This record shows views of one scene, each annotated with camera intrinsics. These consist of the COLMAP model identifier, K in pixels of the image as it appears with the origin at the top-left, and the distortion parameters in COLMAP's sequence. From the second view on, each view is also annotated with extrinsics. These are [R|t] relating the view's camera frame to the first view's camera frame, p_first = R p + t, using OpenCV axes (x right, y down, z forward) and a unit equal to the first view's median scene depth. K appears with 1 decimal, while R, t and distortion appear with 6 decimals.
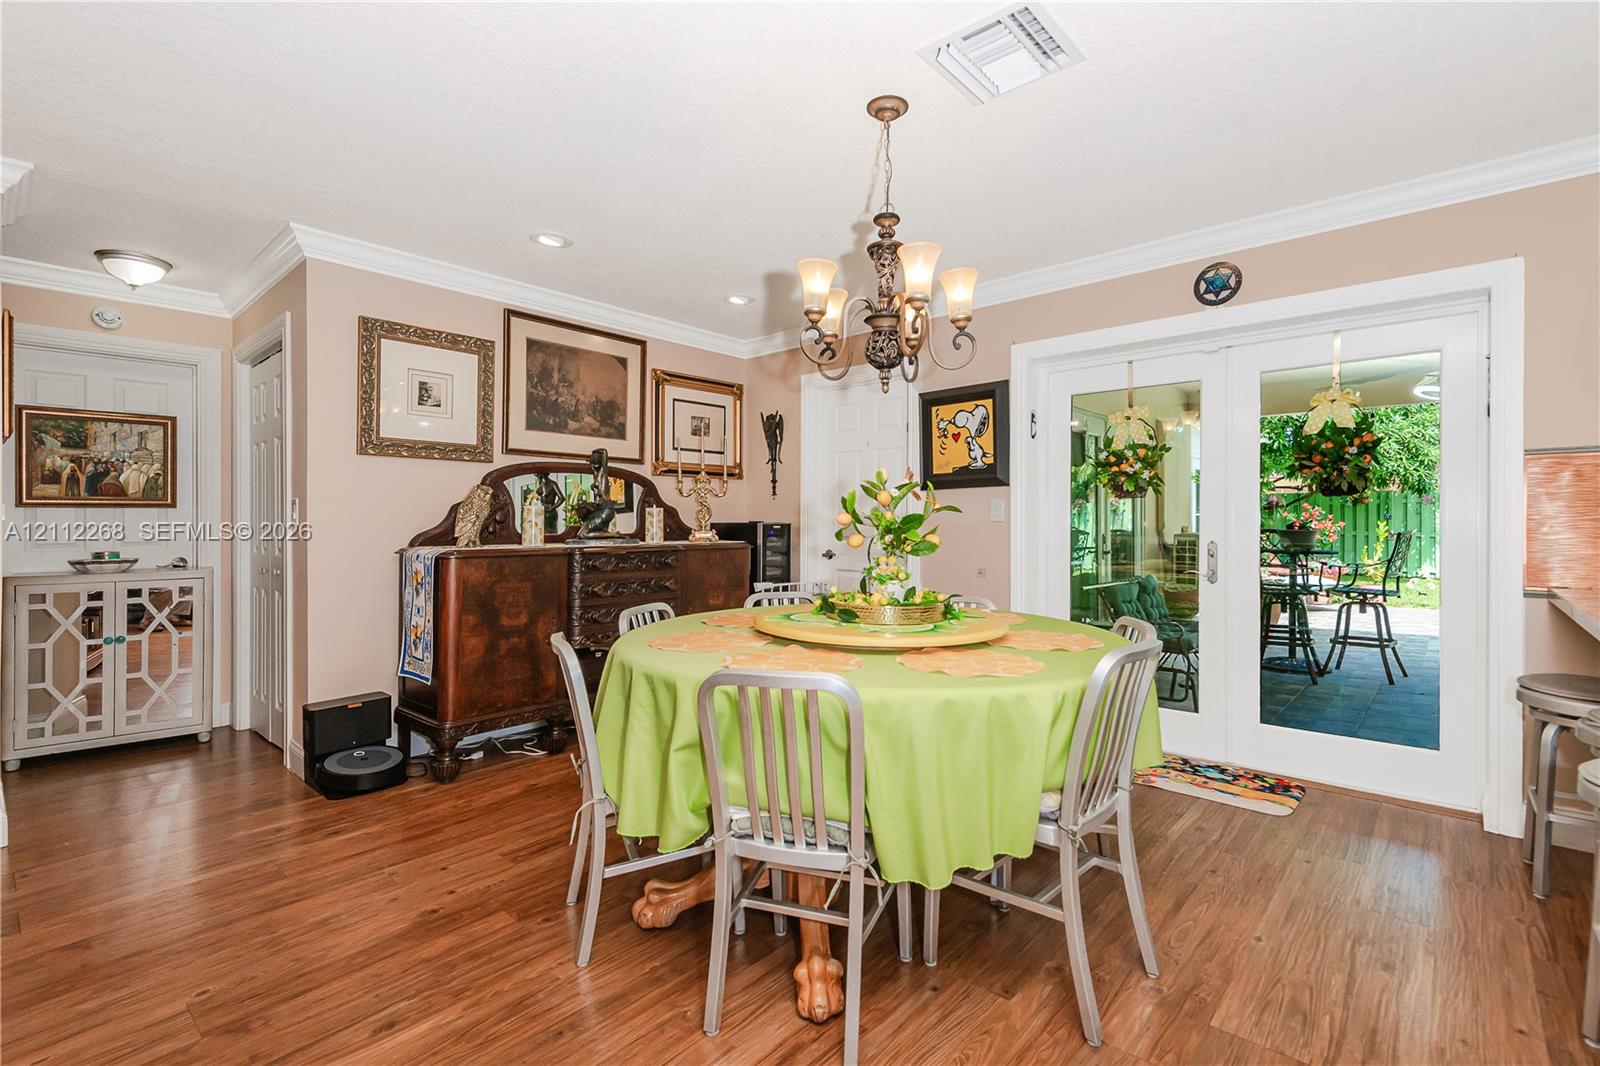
lens RADIAL K [[726.0, 0, 801.4], [0, 726.0, 525.8], [0, 0, 1]] dist [0.038778, -0.000762]
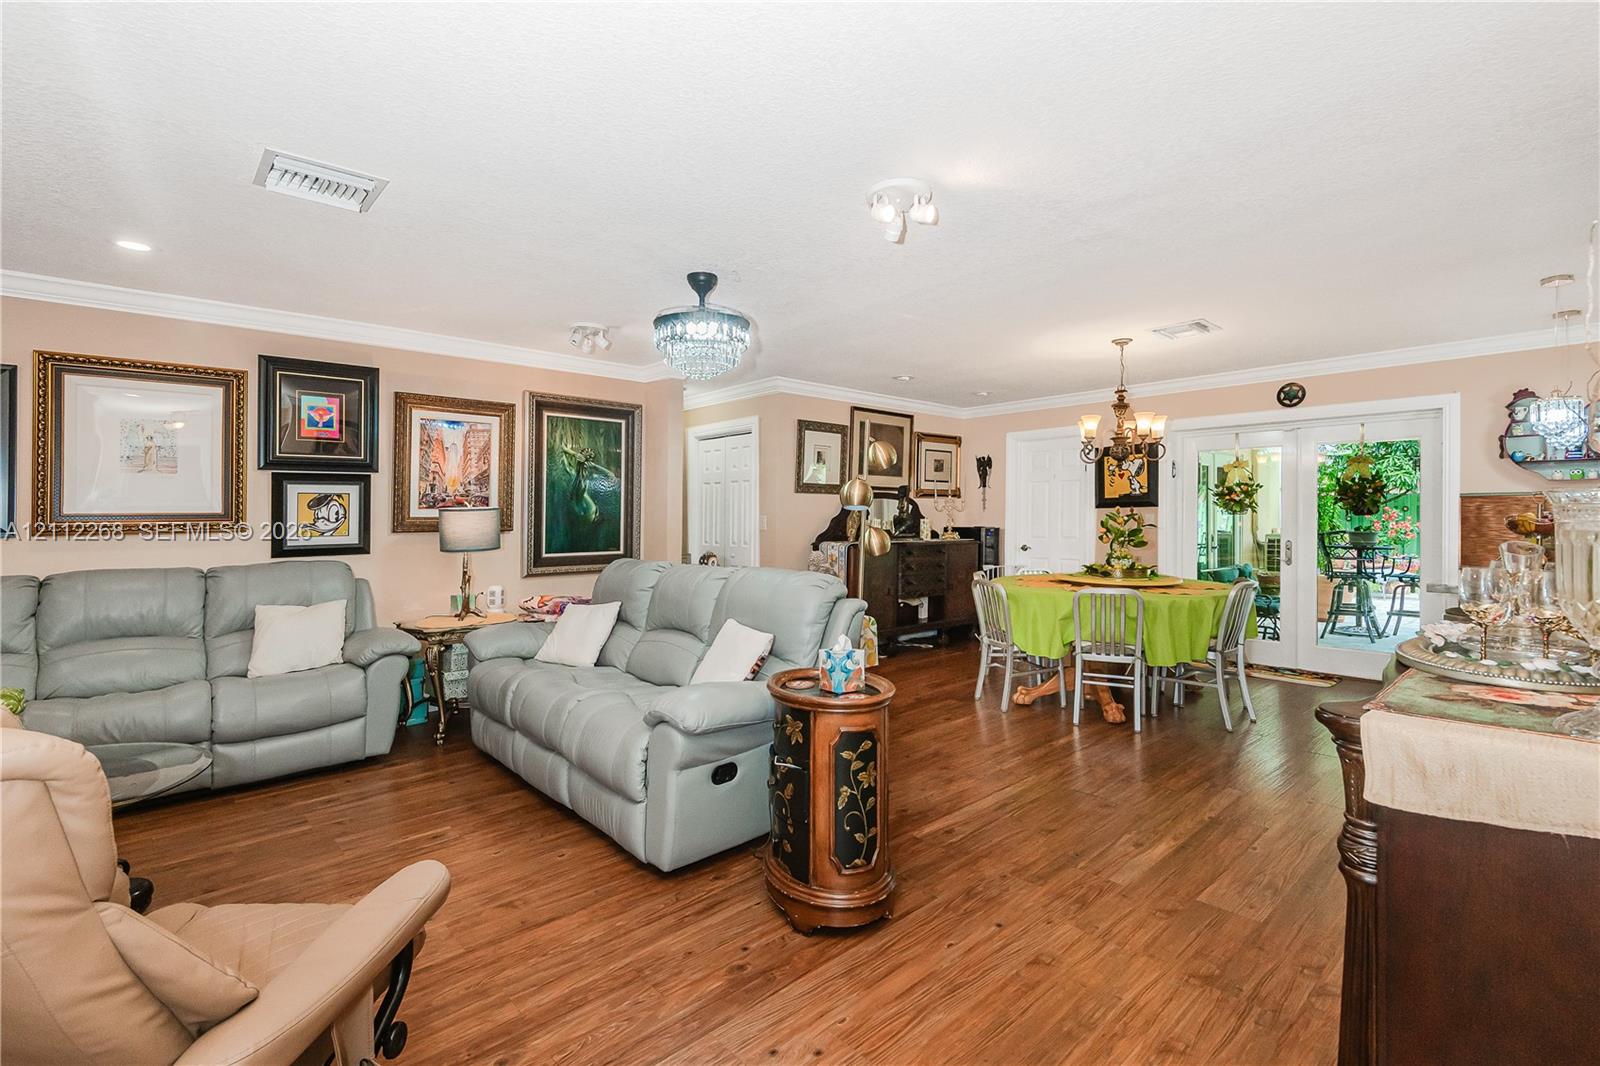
lens RADIAL K [[726.0, 0, 791.5], [0, 726.0, 522.6], [0, 0, 1]] dist [0.038778, -0.000762]
pose [[0.994833, 0.000318, -0.101525, -0.352311], [-0.000203, 0.999999, 0.001145, -0.018953], [0.101525, -0.001118, 0.994832, -0.697705]]
